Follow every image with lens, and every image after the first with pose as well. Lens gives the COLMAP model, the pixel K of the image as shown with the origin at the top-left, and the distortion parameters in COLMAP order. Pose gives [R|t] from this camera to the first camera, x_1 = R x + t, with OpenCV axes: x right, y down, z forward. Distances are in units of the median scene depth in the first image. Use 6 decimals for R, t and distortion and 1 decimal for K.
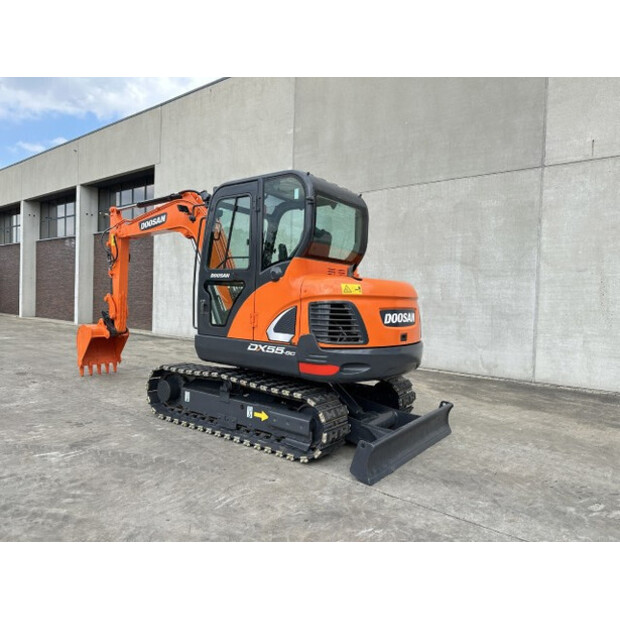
lens RADIAL K [[435.0, 0, 310.8], [0, 435.0, 310.5], [0, 0, 1]] dist [0.065637, -0.083998]
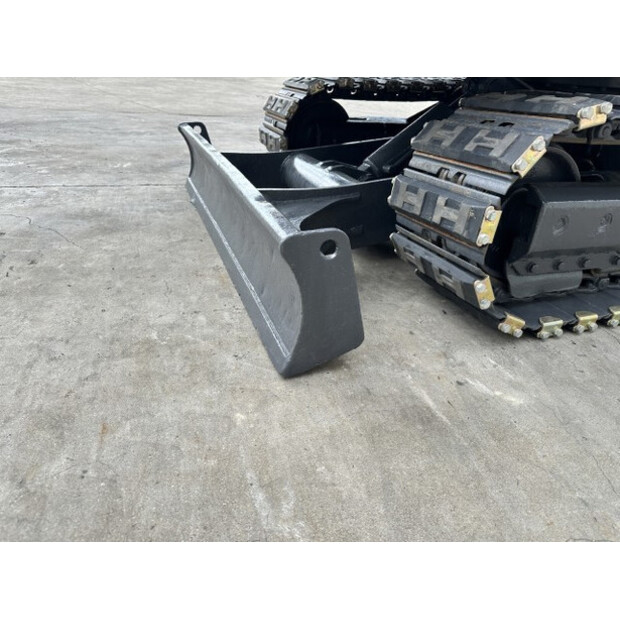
lens RADIAL K [[435.0, 0, 310.8], [0, 435.0, 310.5], [0, 0, 1]] dist [0.065637, -0.083998]
pose [[-0.538746, 0.335399, -0.772826, 0.455936], [-0.113170, 0.880209, 0.460895, 0.158397], [0.834833, 0.335766, -0.436252, 1.090730]]
